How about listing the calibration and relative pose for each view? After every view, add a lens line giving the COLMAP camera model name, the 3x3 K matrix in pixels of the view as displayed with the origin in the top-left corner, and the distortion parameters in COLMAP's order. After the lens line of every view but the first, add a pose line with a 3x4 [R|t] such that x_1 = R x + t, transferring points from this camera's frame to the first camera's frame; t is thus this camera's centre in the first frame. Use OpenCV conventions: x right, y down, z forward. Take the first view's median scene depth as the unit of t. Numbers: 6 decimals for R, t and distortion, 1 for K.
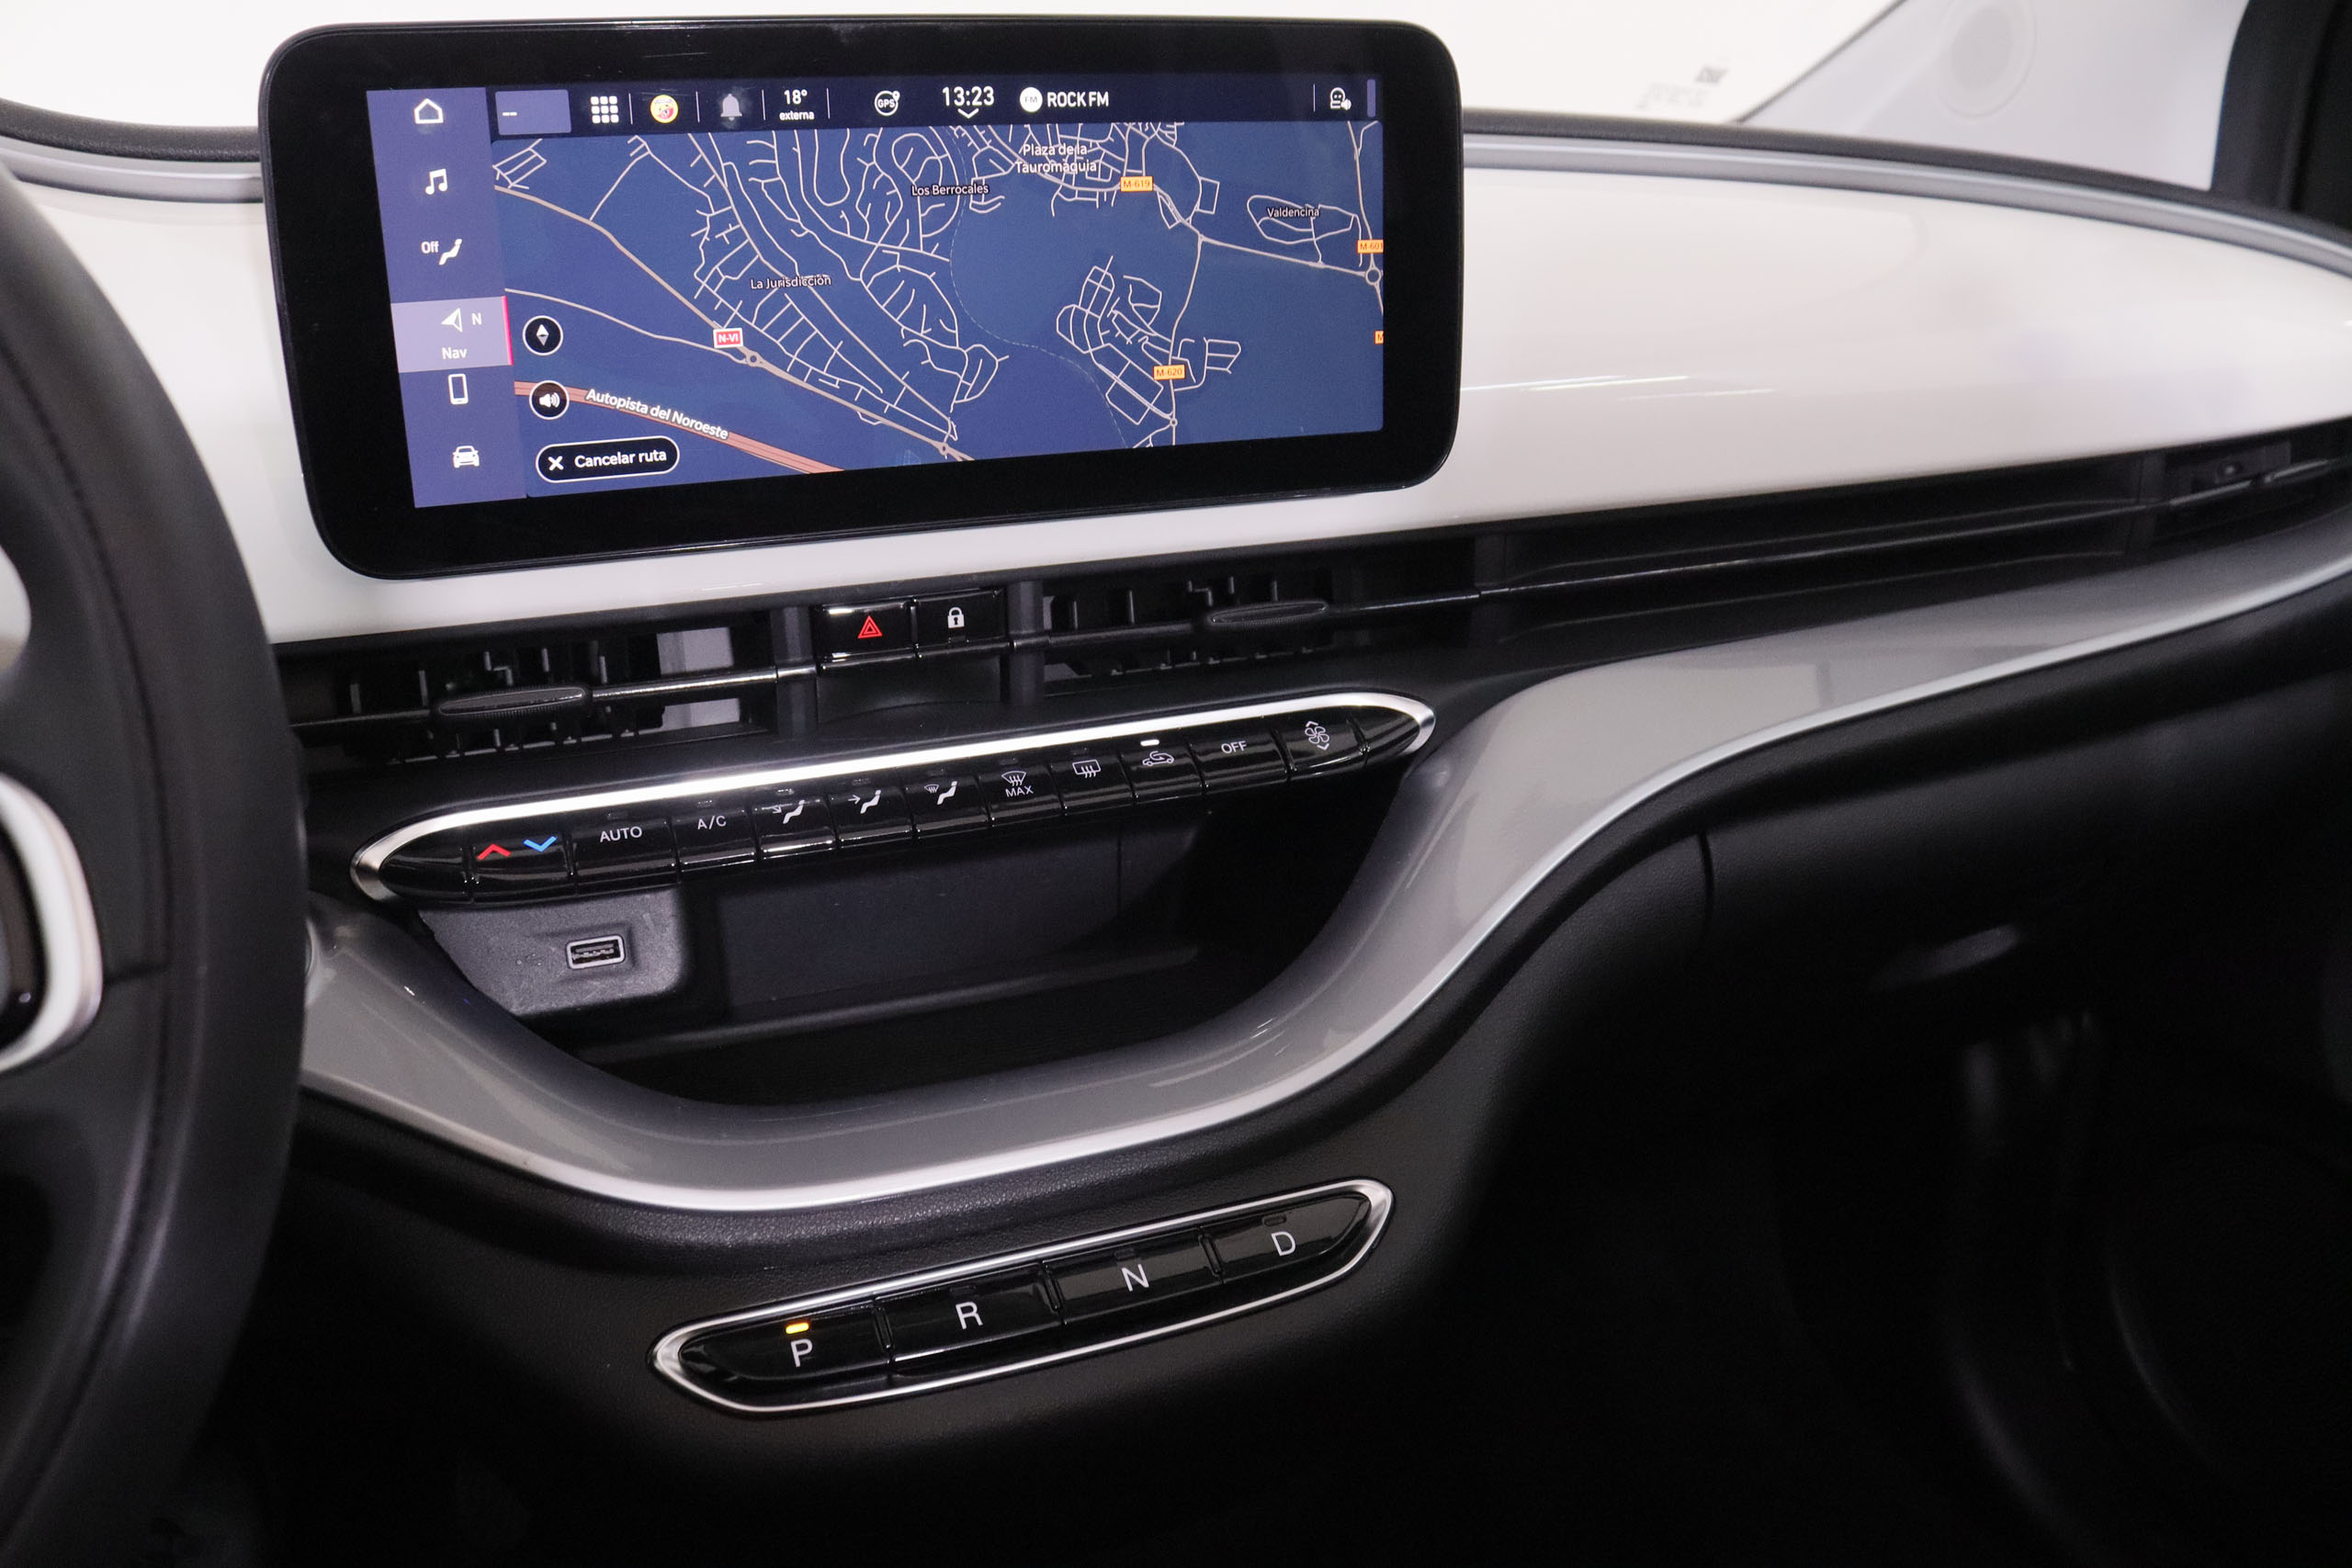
lens RADIAL K [[1920.7, 0, 1176.0], [0, 1920.7, 784.0], [0, 0, 1]] dist [-0.180976, 0.154021]
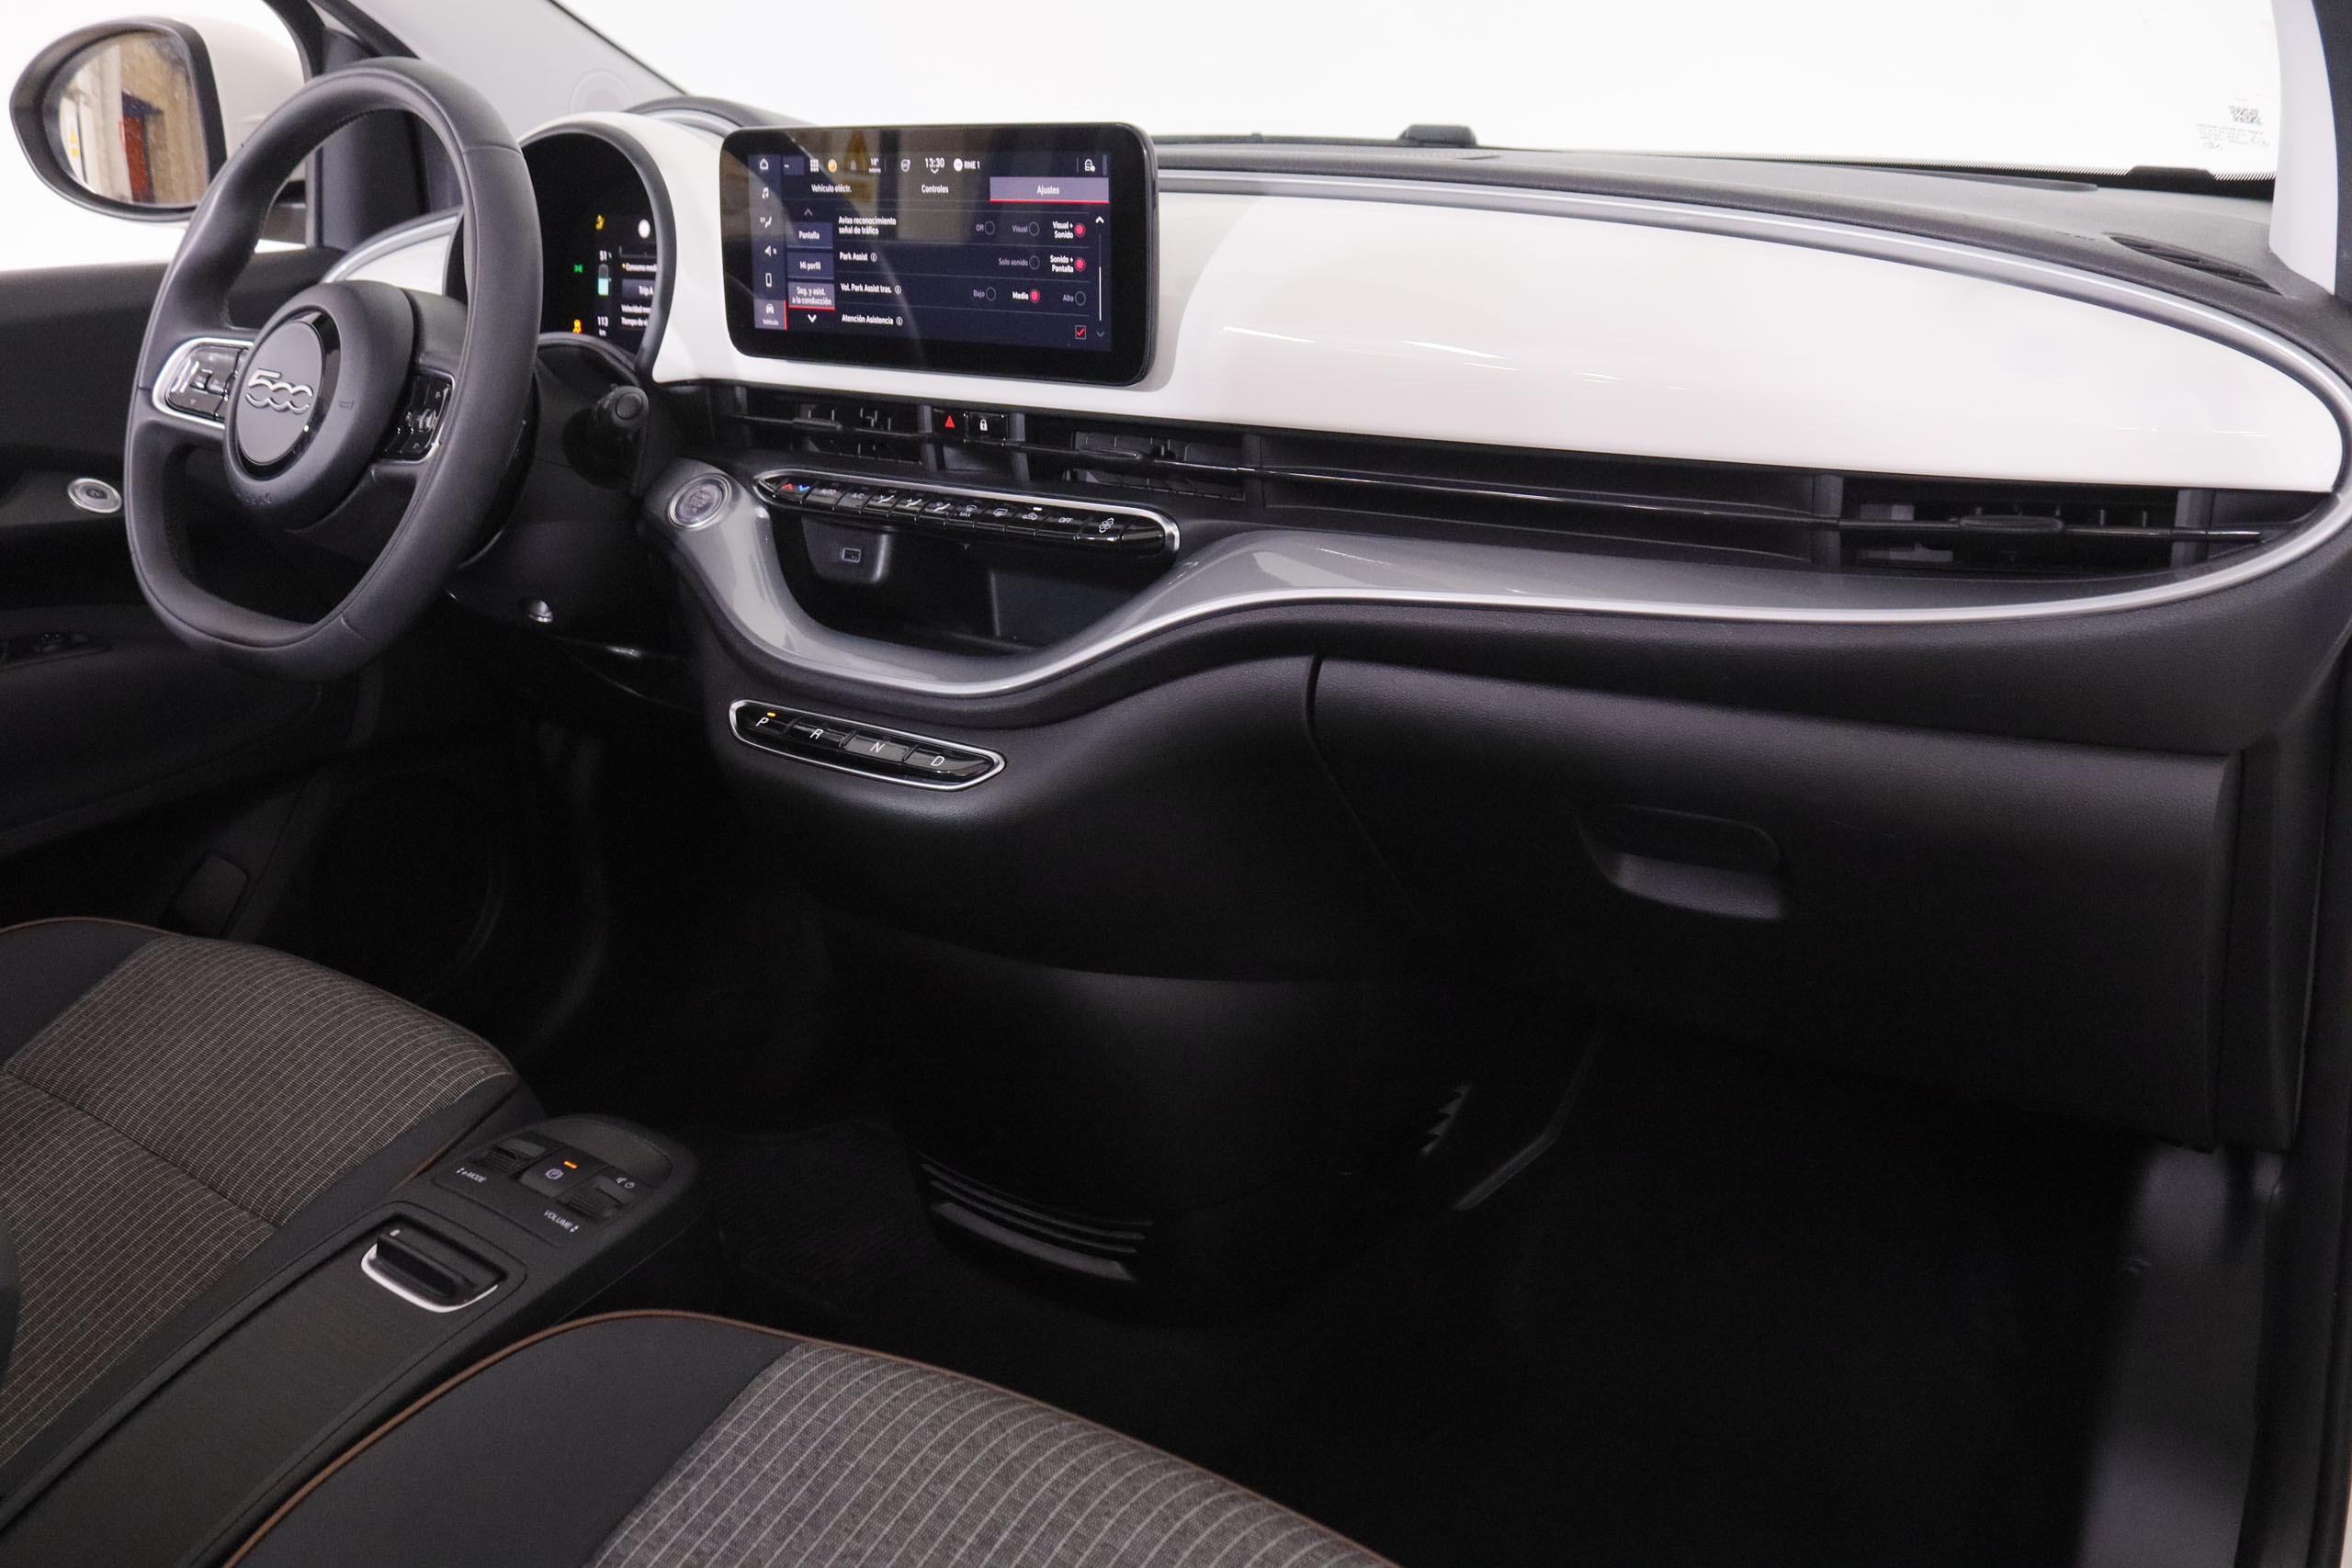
lens RADIAL K [[2115.2, 0, 1176.0], [0, 2115.2, 784.0], [0, 0, 1]] dist [-0.180670, 0.002595]
pose [[0.543195, 0.271476, -0.794506, 1.974982], [-0.263784, 0.953549, 0.145473, -0.112834], [0.797093, 0.130557, 0.589574, -0.046424]]
